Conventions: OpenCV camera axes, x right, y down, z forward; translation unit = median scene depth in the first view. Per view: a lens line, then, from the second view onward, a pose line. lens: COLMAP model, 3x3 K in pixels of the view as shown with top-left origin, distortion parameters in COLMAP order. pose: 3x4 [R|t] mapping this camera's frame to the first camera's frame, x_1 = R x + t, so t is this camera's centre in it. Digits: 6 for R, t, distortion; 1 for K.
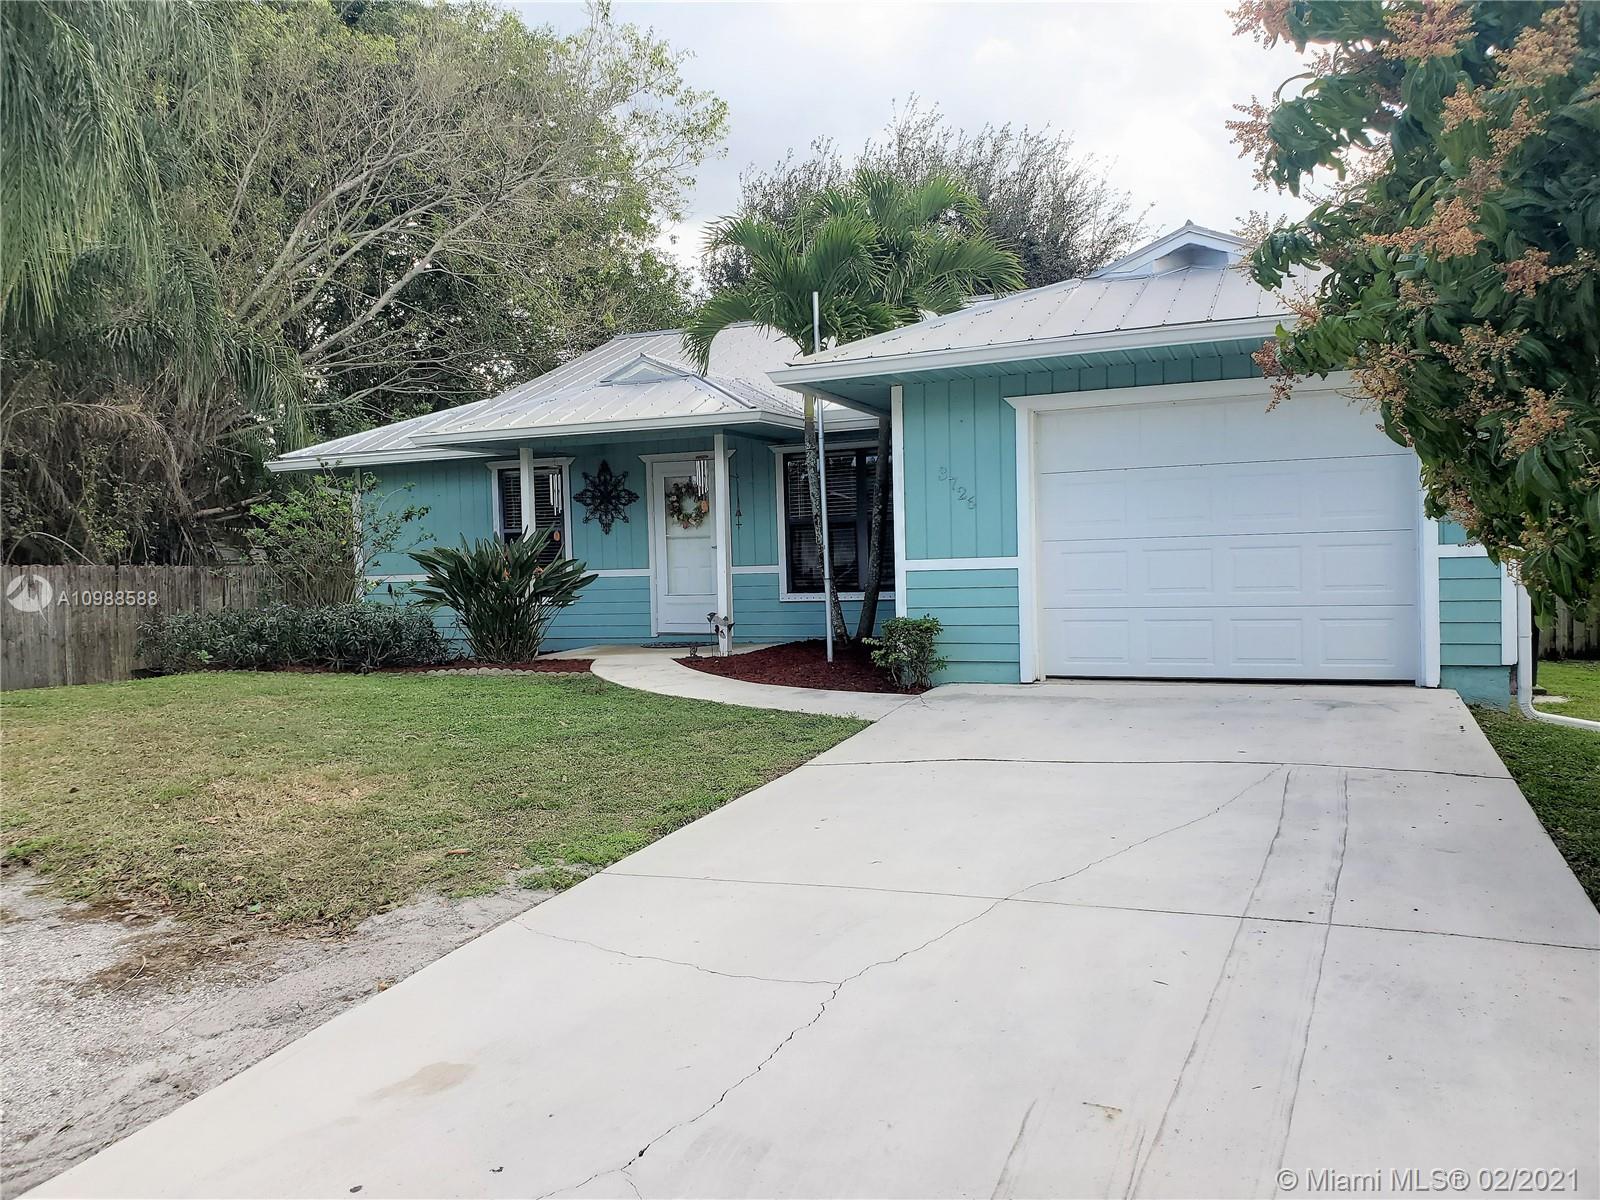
lens RADIAL K [[1300.1, 0, 800.0], [0, 1300.1, 600.0], [0, 0, 1]] dist [0.016767, -0.012232]
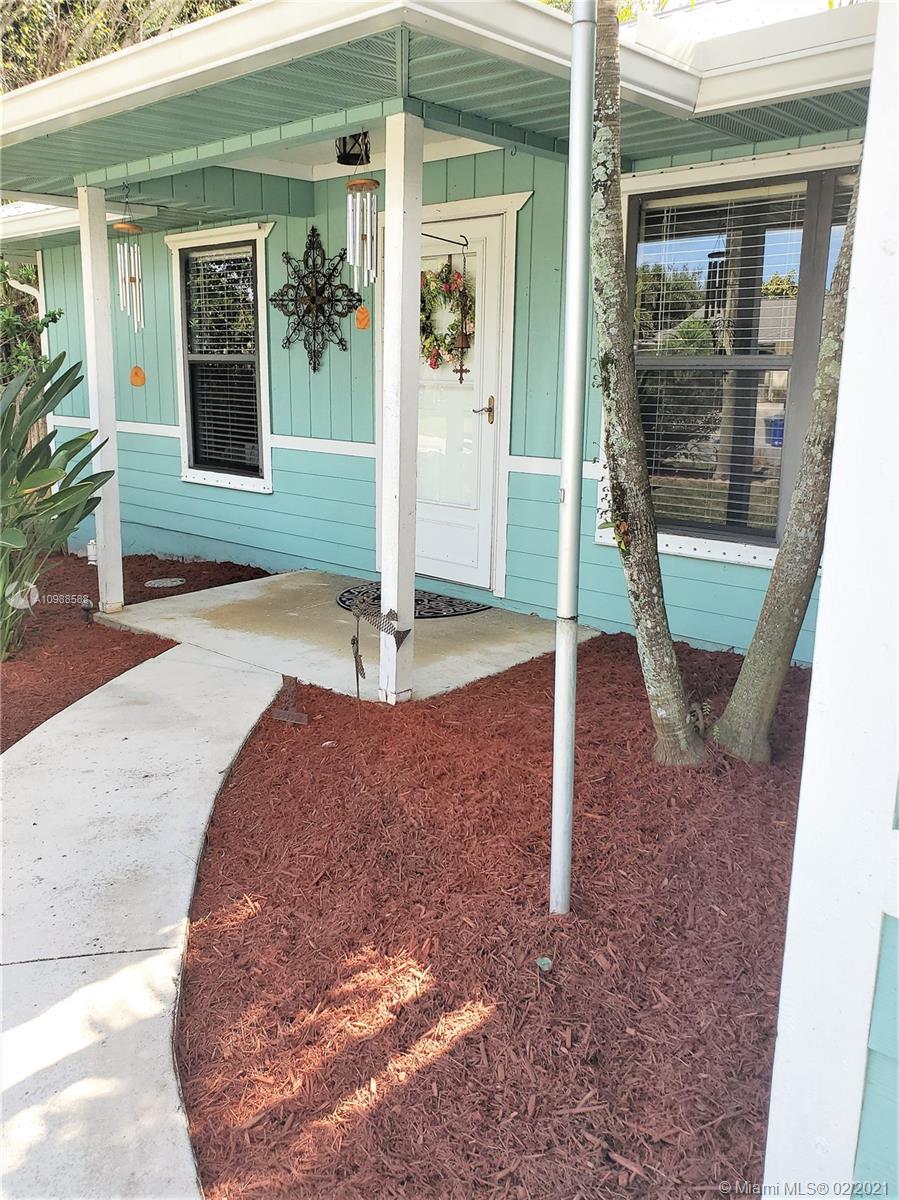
lens RADIAL K [[975.1, 0, 449.5], [0, 975.1, 600.0], [0, 0, 1]] dist [0.016767, -0.012232]
pose [[0.940816, 0.118055, -0.317691, 0.049314], [-0.051521, 0.976296, 0.210220, -0.049568], [0.334978, -0.181411, 0.924597, 0.675167]]
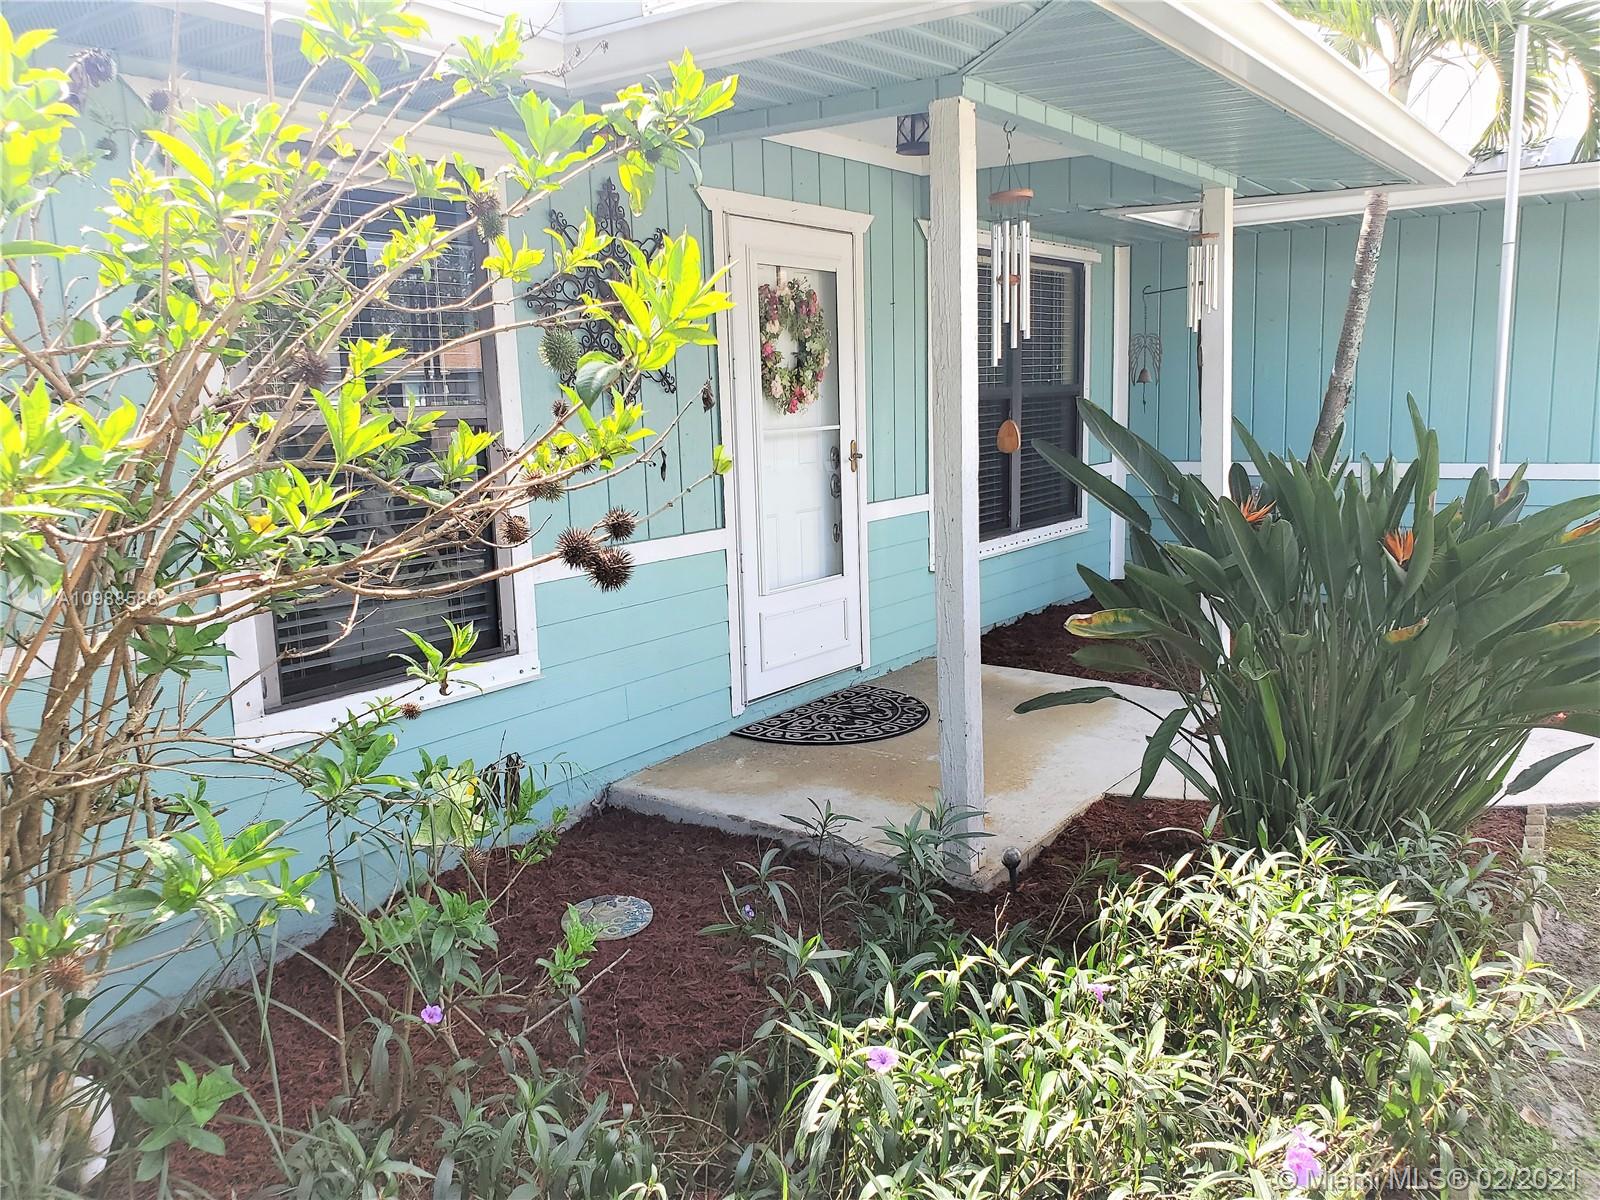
lens RADIAL K [[1300.1, 0, 800.0], [0, 1300.1, 600.0], [0, 0, 1]] dist [0.016767, -0.012232]
pose [[0.213860, -0.135592, 0.967408, -0.482827], [0.049860, 0.990544, 0.127812, -0.051474], [-0.975591, 0.020902, 0.218598, 0.967046]]
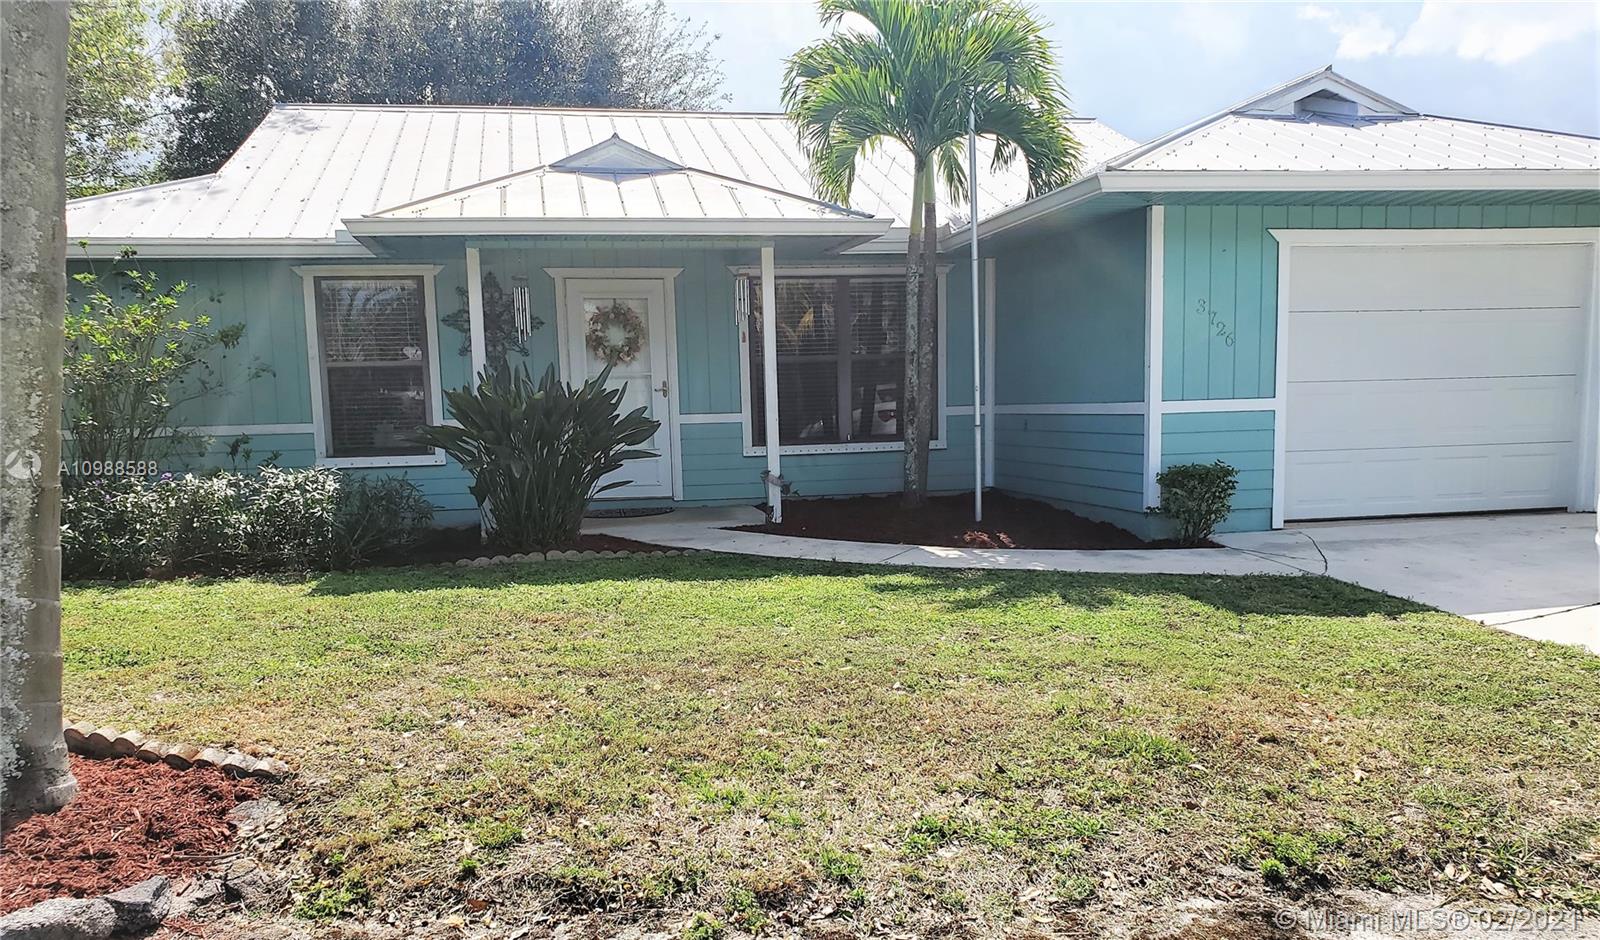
lens RADIAL K [[1252.7, 0, 780.5], [0, 1252.7, 548.6], [0, 0, 1]] dist [-0.003263, -0.001751]
pose [[0.815536, -0.067916, 0.574707, -0.478530], [0.020967, 0.995905, 0.087937, -0.008240], [-0.578326, -0.059666, 0.813621, 0.324059]]
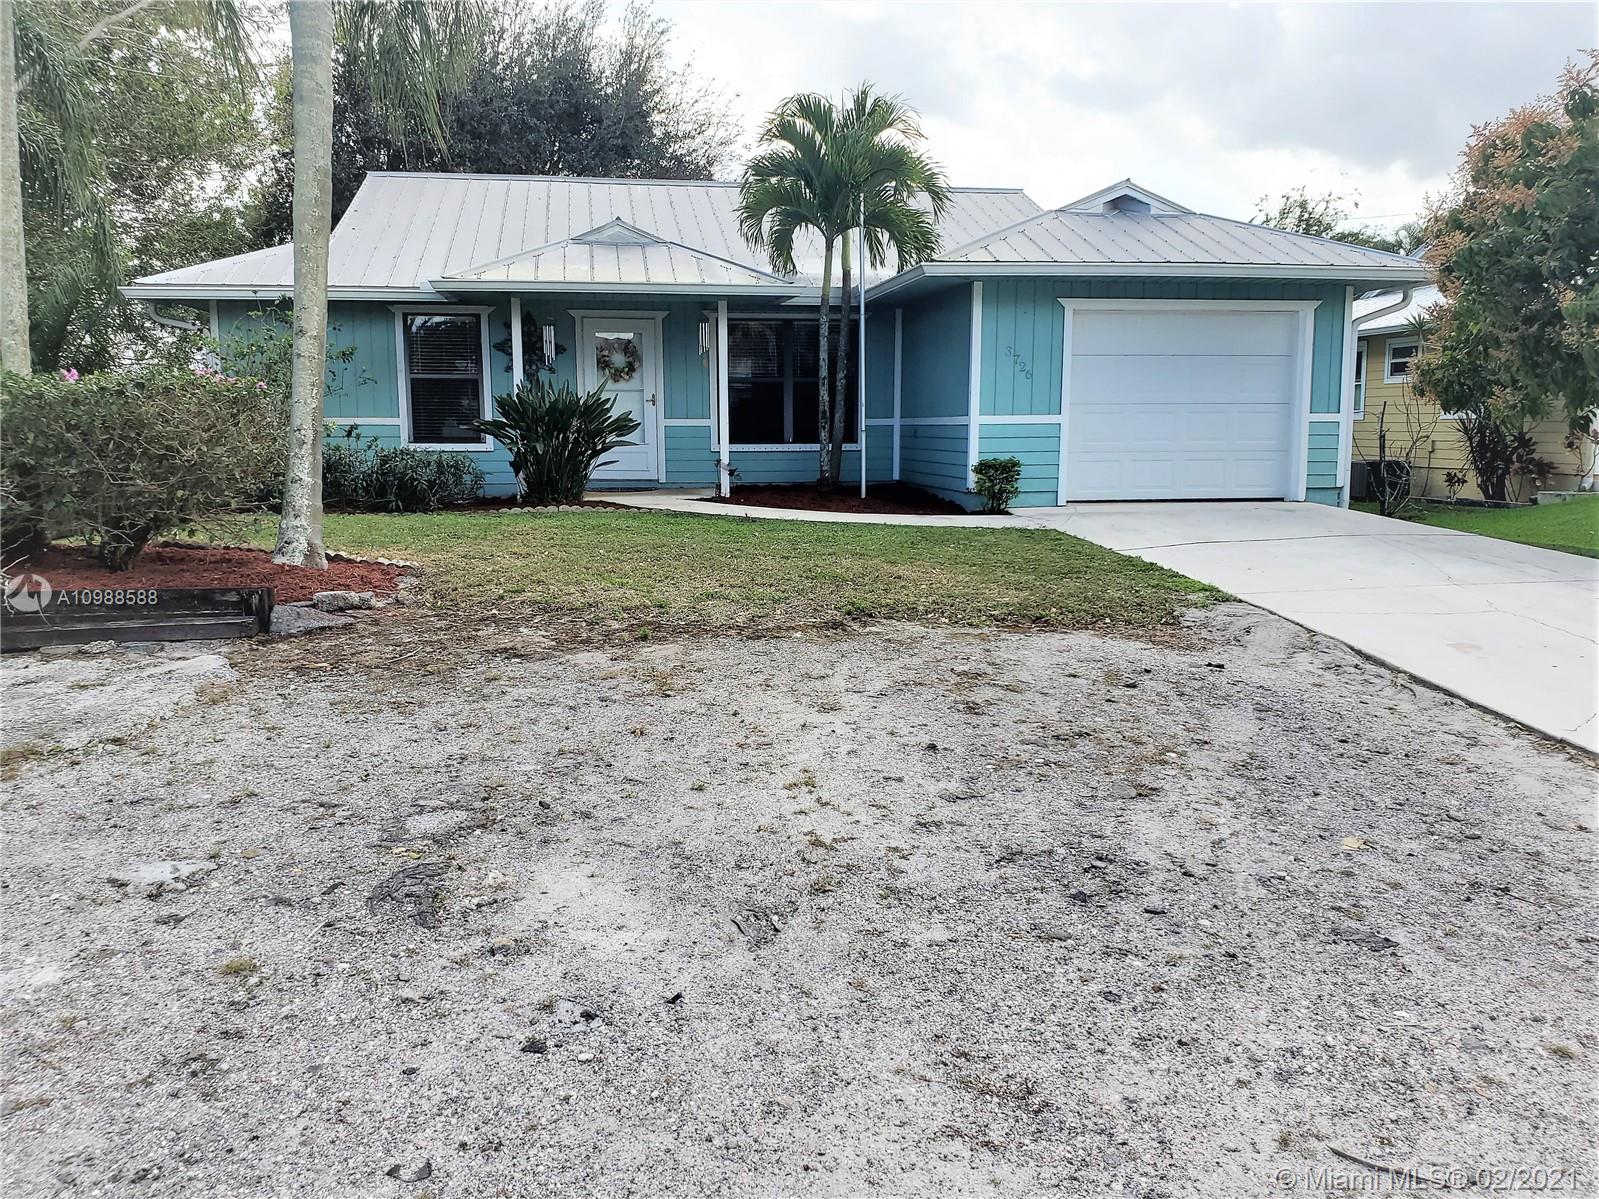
lens RADIAL K [[1299.3, 0, 799.5], [0, 1299.3, 599.5], [0, 0, 1]] dist [0.016767, -0.012232]
pose [[0.832672, -0.054929, 0.551035, -0.605573], [-0.004464, 0.994370, 0.105867, 0.012003], [-0.553748, -0.090612, 0.827739, -0.012599]]
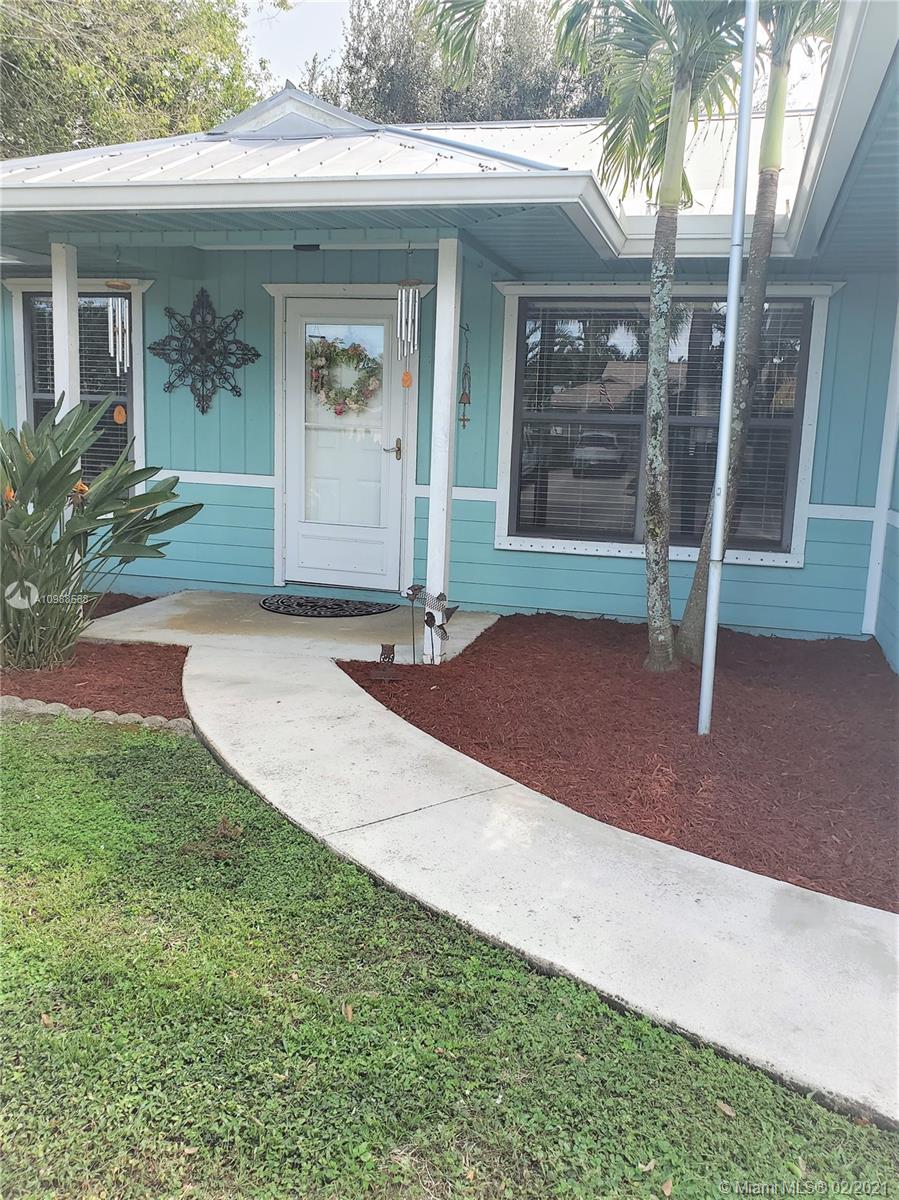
lens RADIAL K [[986.3, 0, 454.8], [0, 986.3, 639.4], [0, 0, 1]] dist [0.013275, -0.120255]
pose [[0.988517, 0.040938, 0.145456, -0.102195], [-0.065941, 0.982979, 0.171478, -0.035946], [-0.135960, -0.179101, 0.974391, 0.550362]]
